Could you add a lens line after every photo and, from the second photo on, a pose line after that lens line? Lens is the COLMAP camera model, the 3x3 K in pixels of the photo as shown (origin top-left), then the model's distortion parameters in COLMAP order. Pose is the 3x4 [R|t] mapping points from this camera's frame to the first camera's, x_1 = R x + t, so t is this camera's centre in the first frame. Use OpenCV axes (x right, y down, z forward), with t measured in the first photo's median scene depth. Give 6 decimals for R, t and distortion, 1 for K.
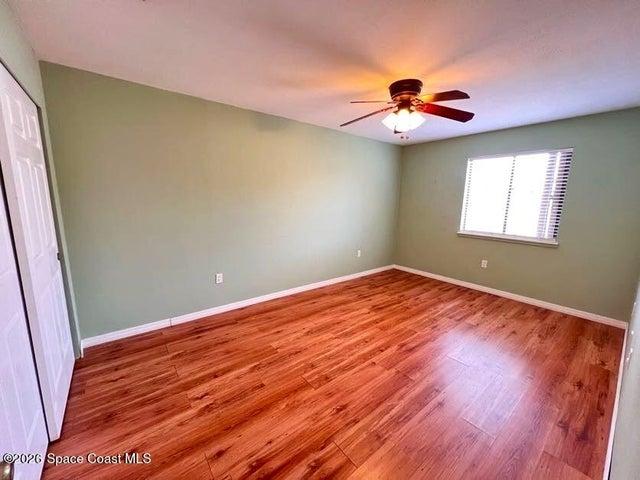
lens RADIAL K [[256.0, 0, 313.5], [0, 256.0, 241.3], [0, 0, 1]] dist [-0.000482, -0.000021]
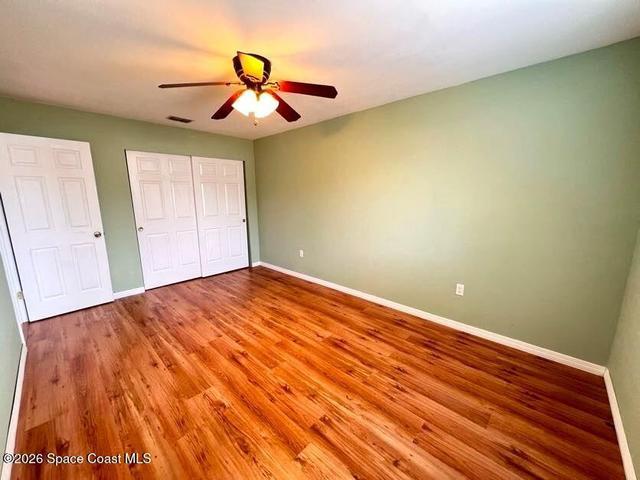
lens RADIAL K [[256.0, 0, 313.5], [0, 256.0, 241.3], [0, 0, 1]] dist [-0.000482, -0.000021]
pose [[0.138114, 0.159597, -0.977473, 0.996793], [-0.160369, 0.977511, 0.136943, -0.116272], [0.977346, 0.137843, 0.160603, 0.871201]]
